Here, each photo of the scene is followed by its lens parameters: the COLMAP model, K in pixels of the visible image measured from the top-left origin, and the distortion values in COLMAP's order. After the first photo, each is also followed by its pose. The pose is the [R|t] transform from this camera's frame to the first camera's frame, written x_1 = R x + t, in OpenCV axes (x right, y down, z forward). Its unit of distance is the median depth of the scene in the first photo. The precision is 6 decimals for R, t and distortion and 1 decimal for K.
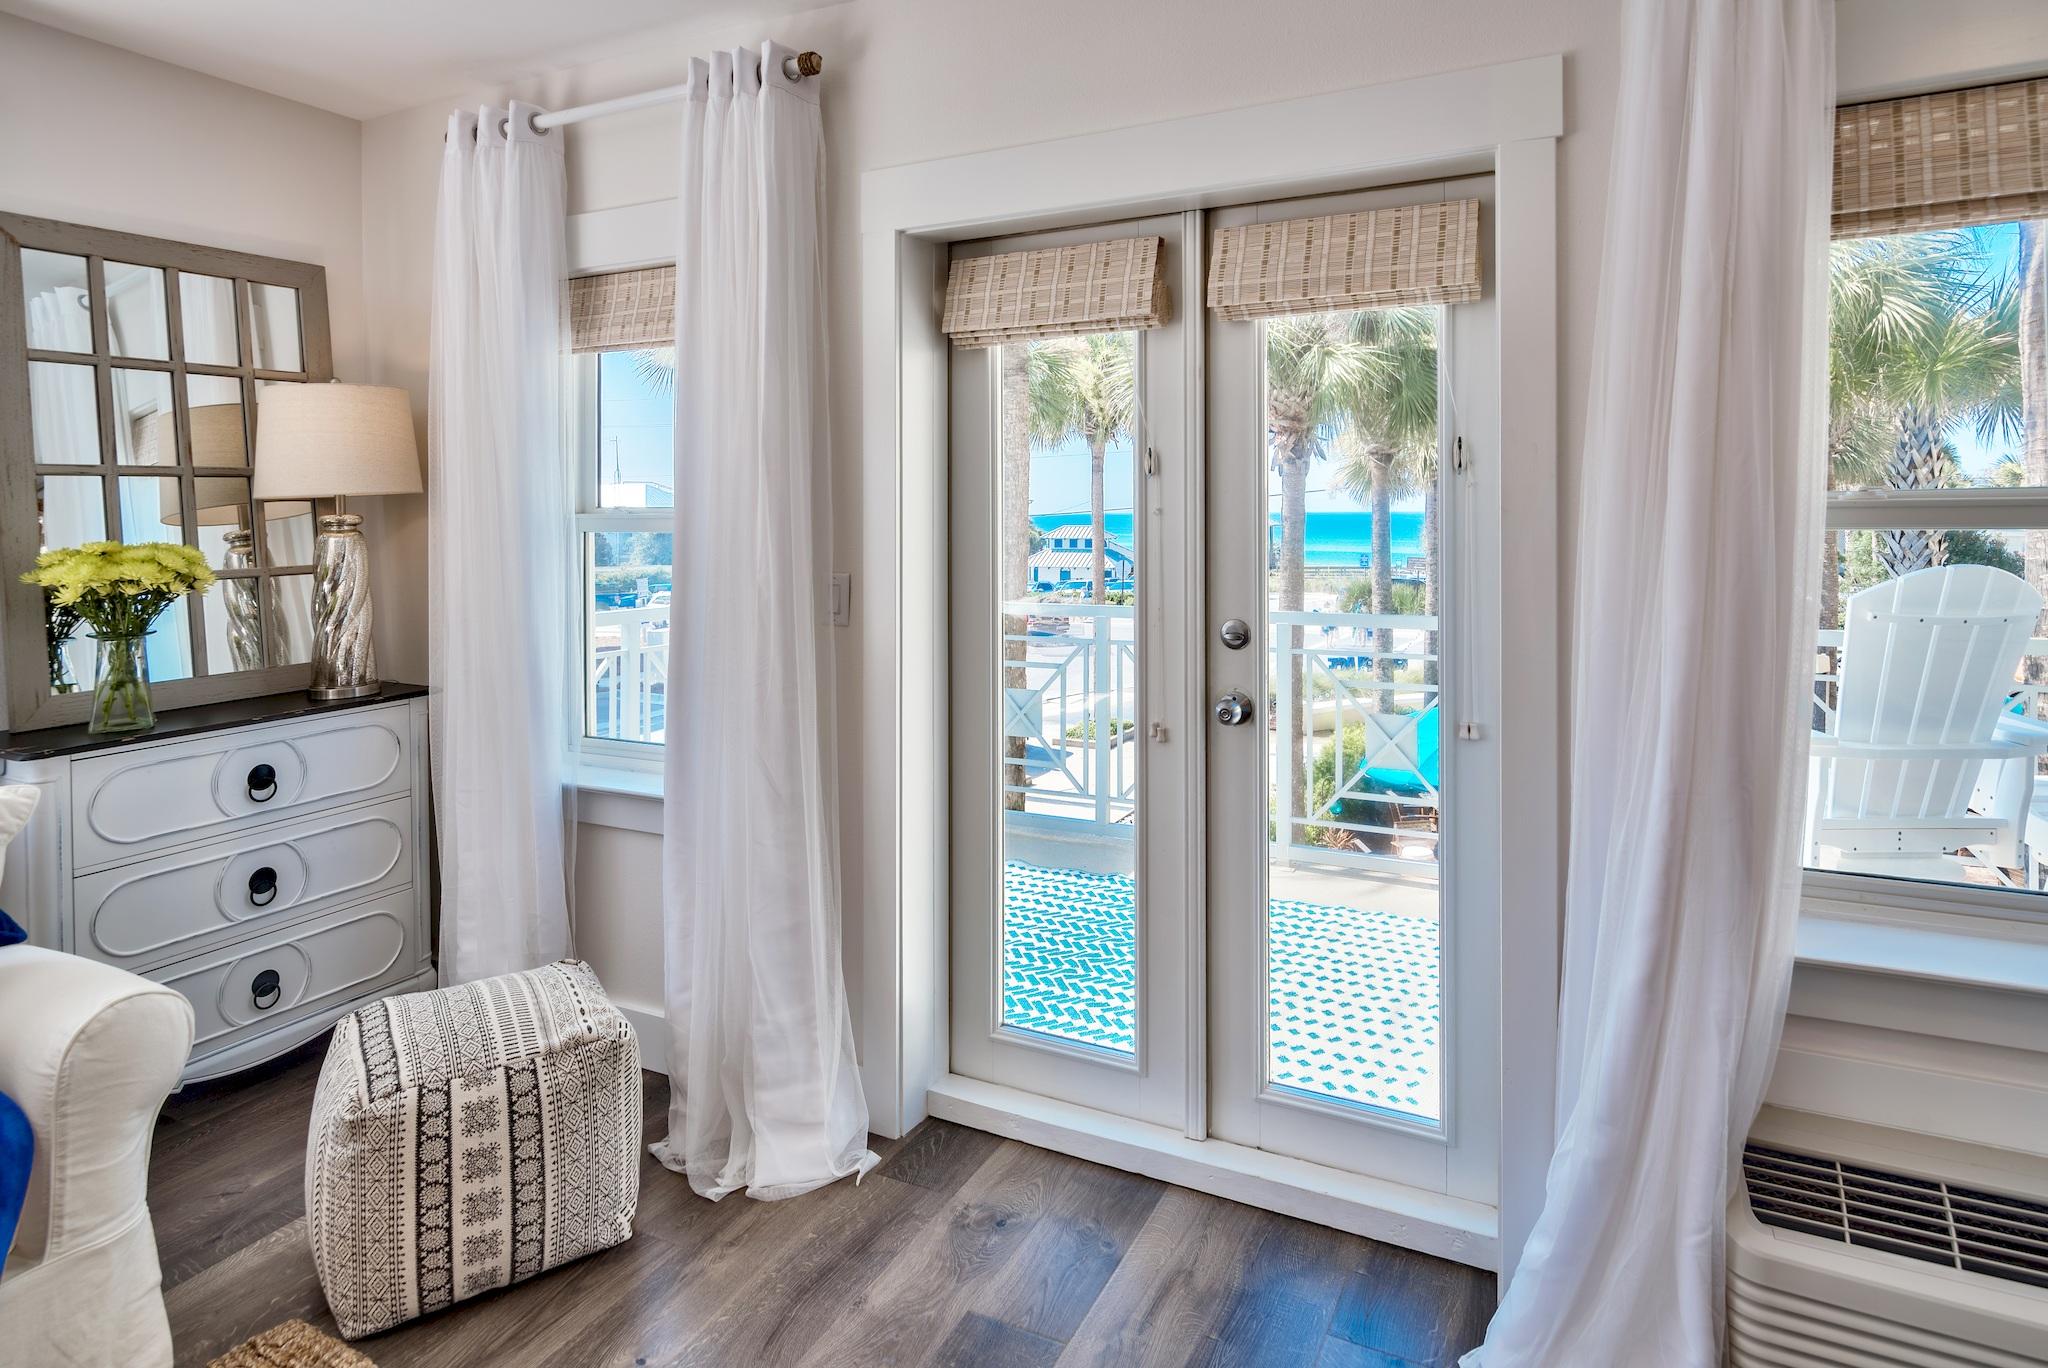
lens RADIAL K [[1154.6, 0, 1035.7], [0, 1154.6, 515.2], [0, 0, 1]] dist [0.005673, 0.000240]
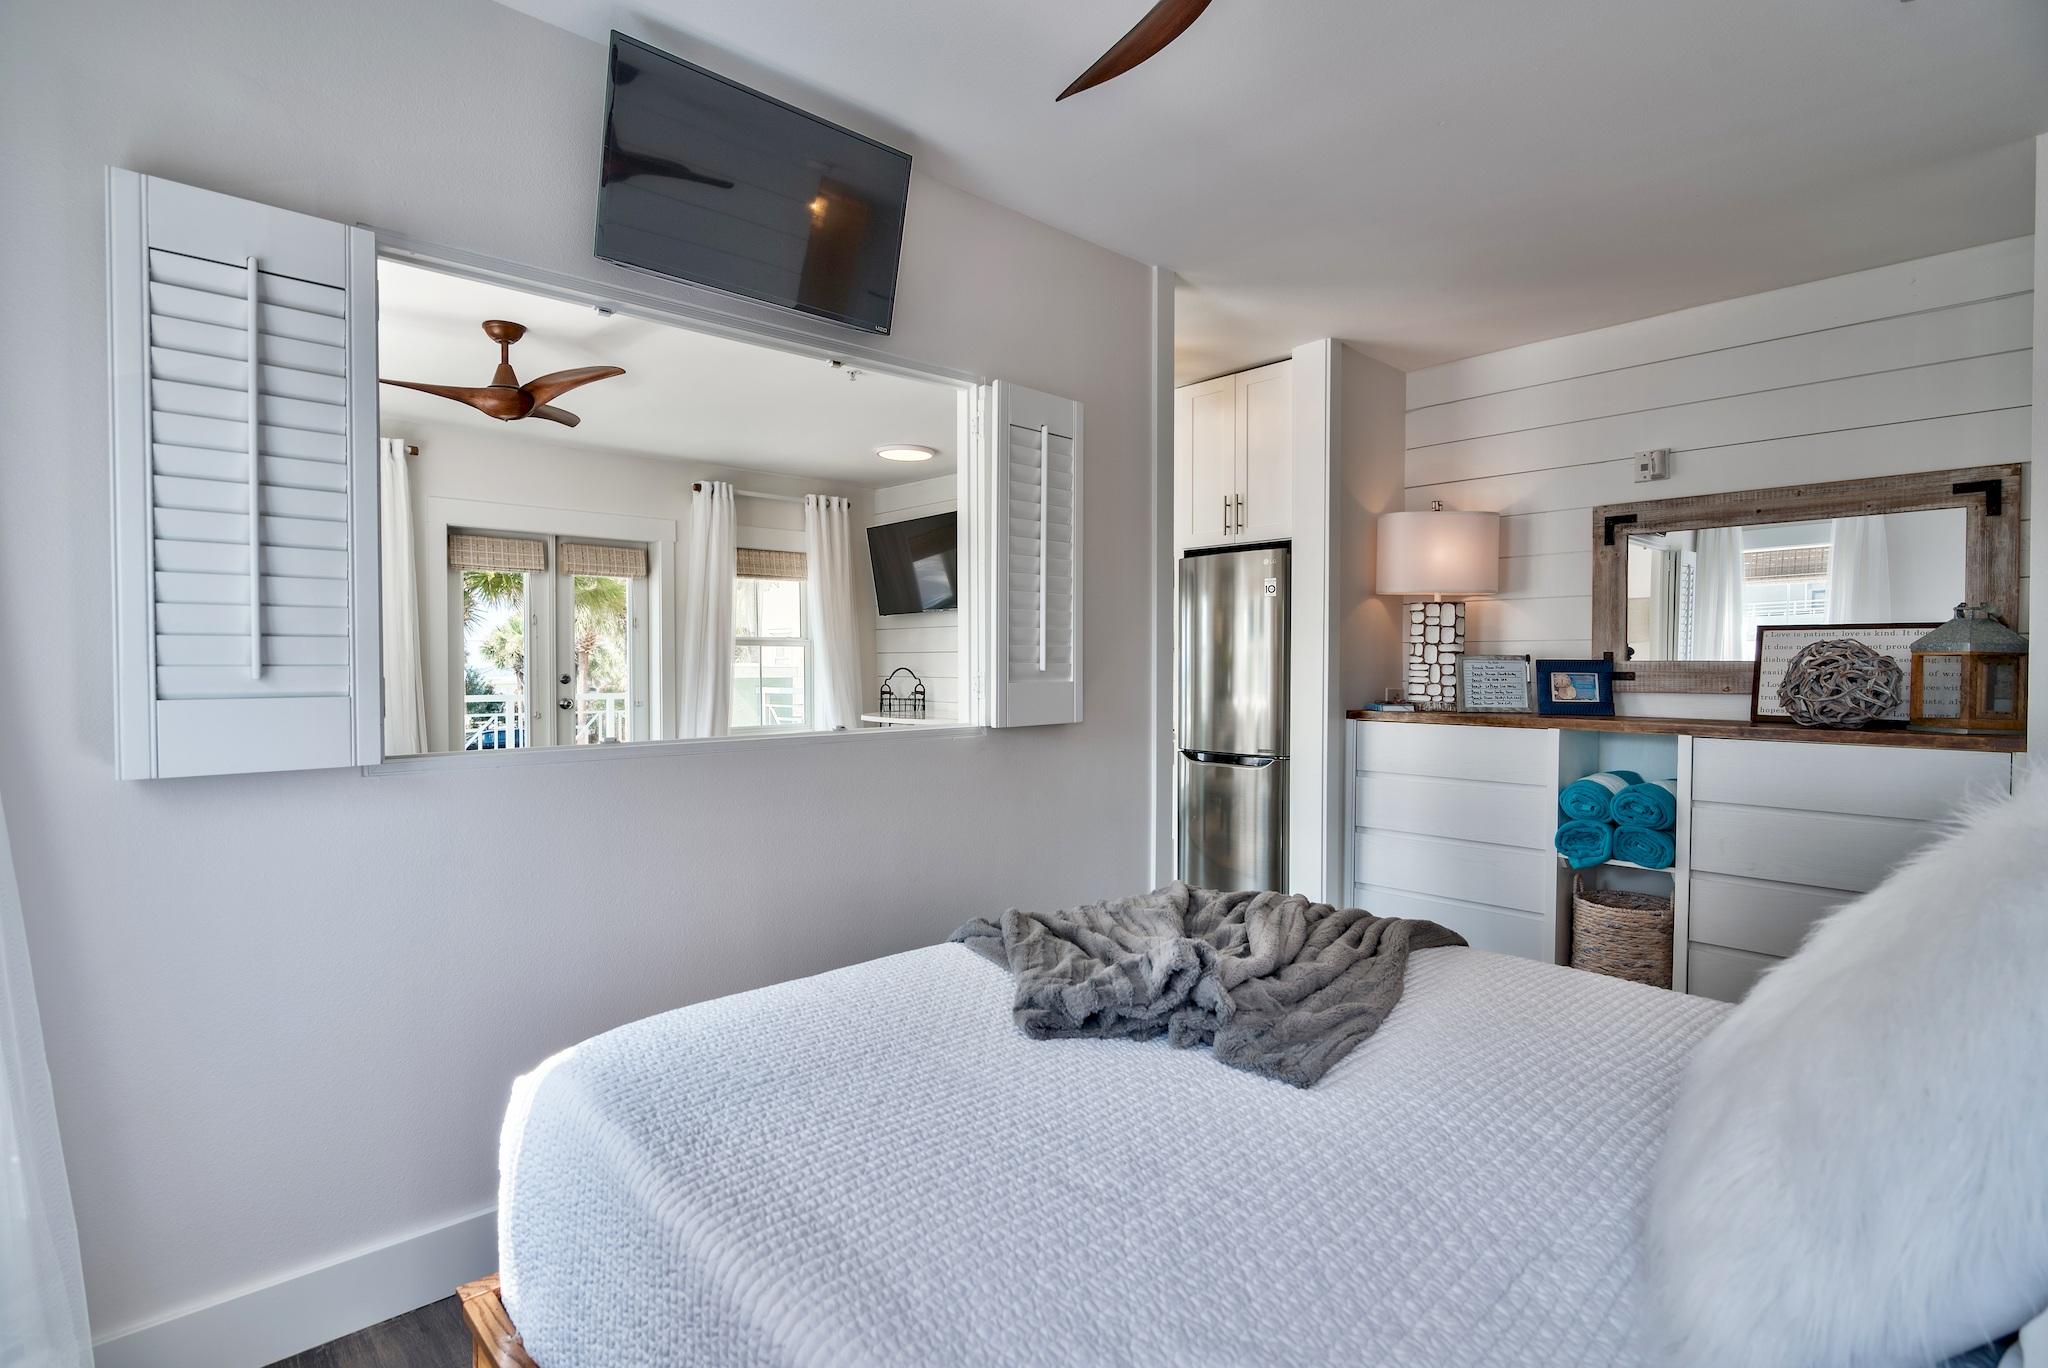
lens RADIAL K [[1008.0, 0, 1021.1], [0, 1008.0, 675.9], [0, 0, 1]] dist [-0.000702, -0.000307]
pose [[0.356123, -0.005544, 0.934423, -1.744917], [-0.000012, 0.999982, 0.005938, 0.075212], [-0.934439, -0.002126, 0.356116, -0.972535]]
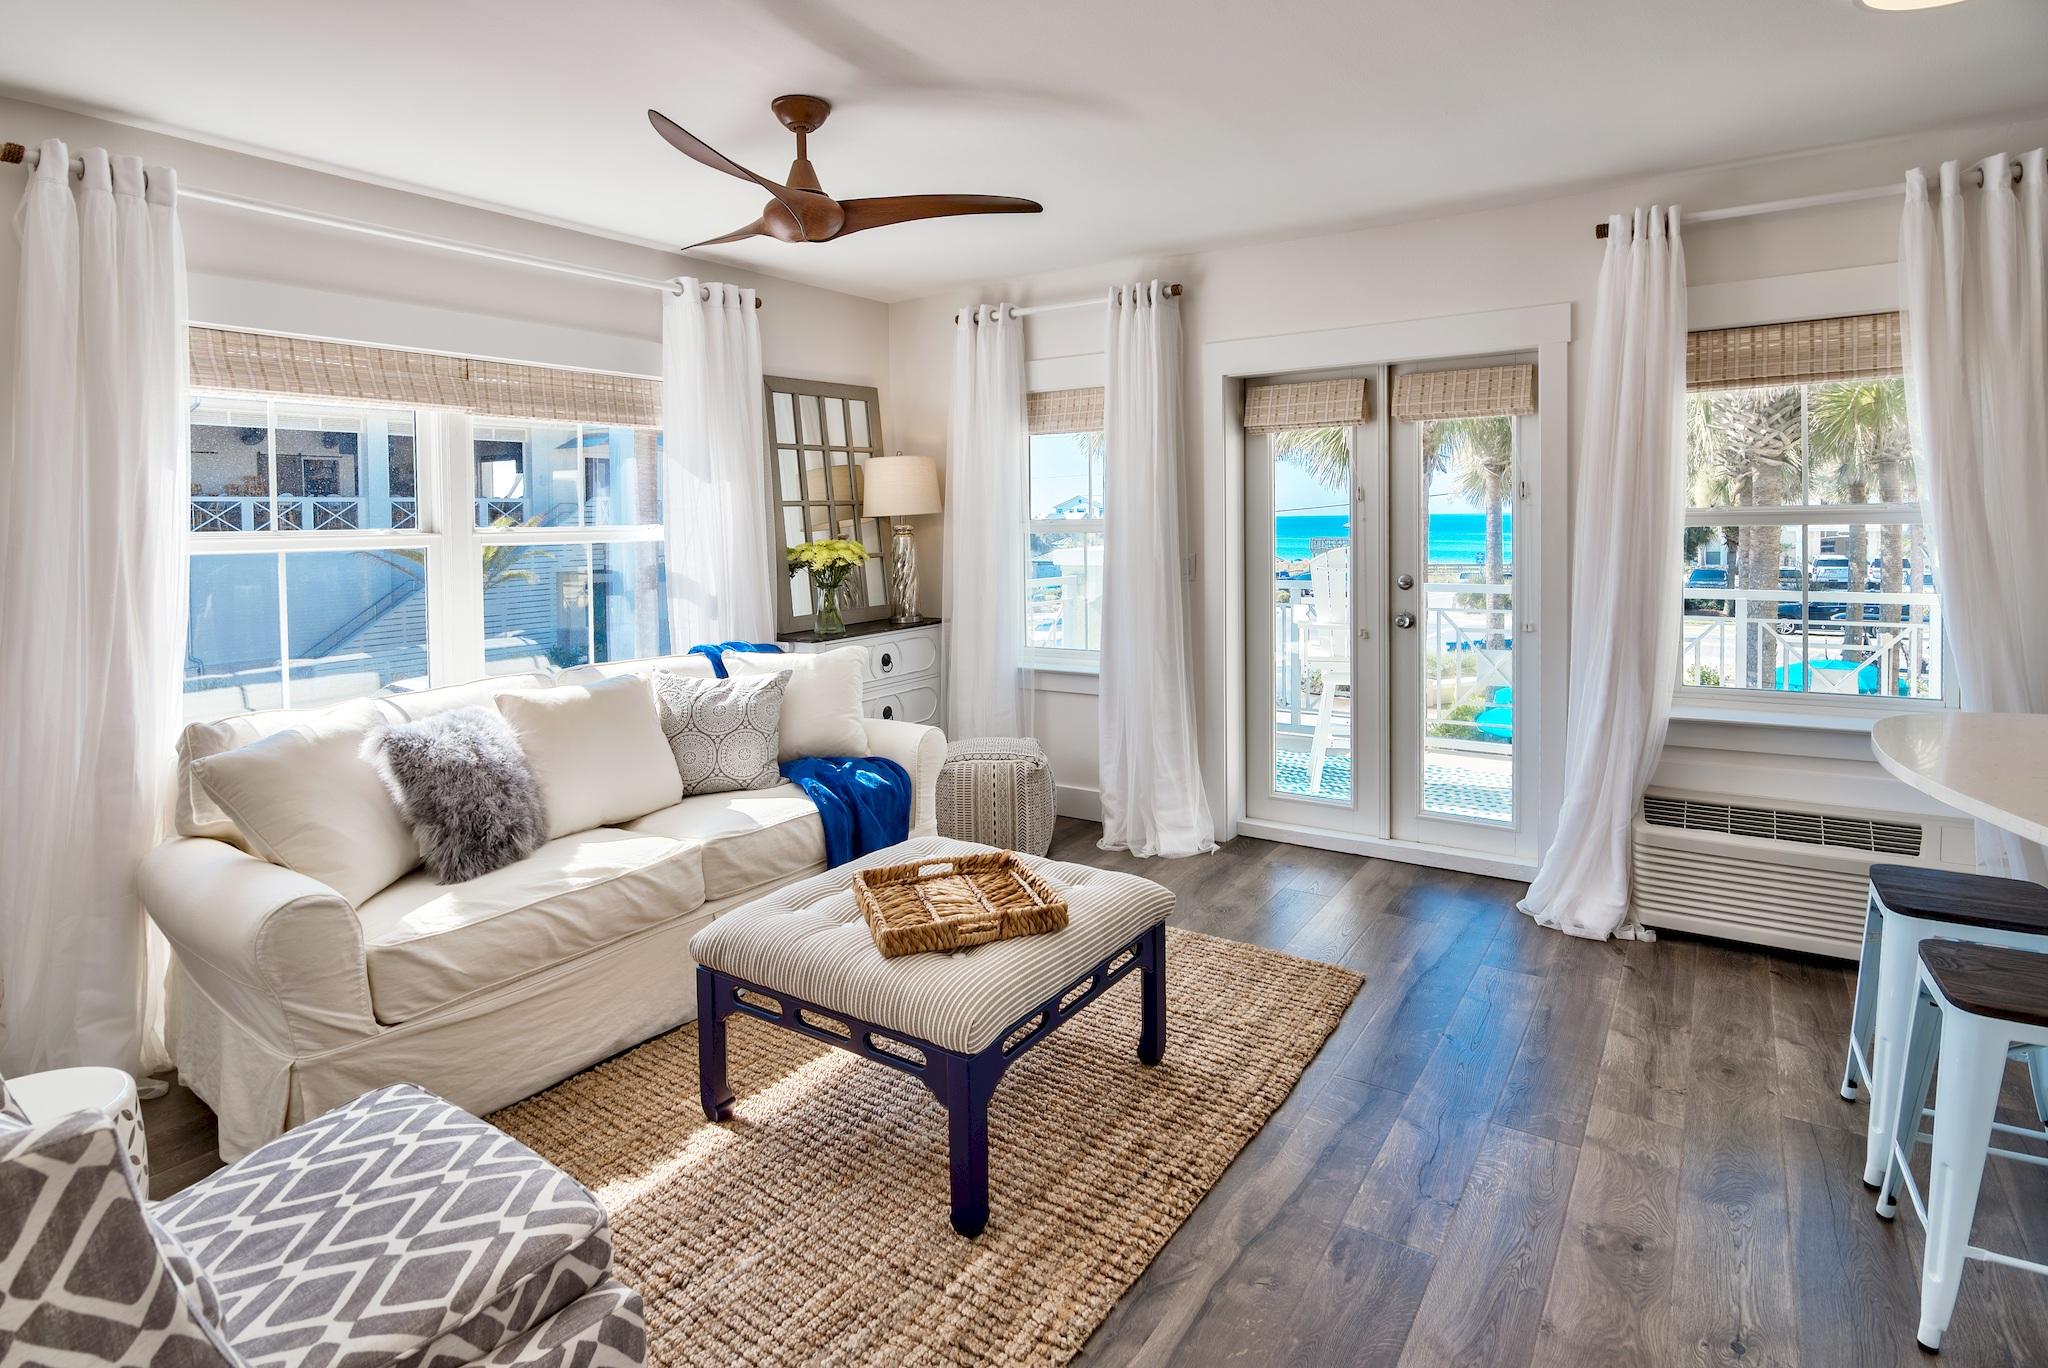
lens RADIAL K [[1043.8, 0, 1048.4], [0, 1043.8, 545.7], [0, 0, 1]] dist [-0.002682, -0.001100]
pose [[0.993255, -0.006098, -0.115786, -0.210654], [0.008970, 0.999664, 0.024301, -0.007038], [0.115599, -0.025175, 0.992977, -0.778596]]
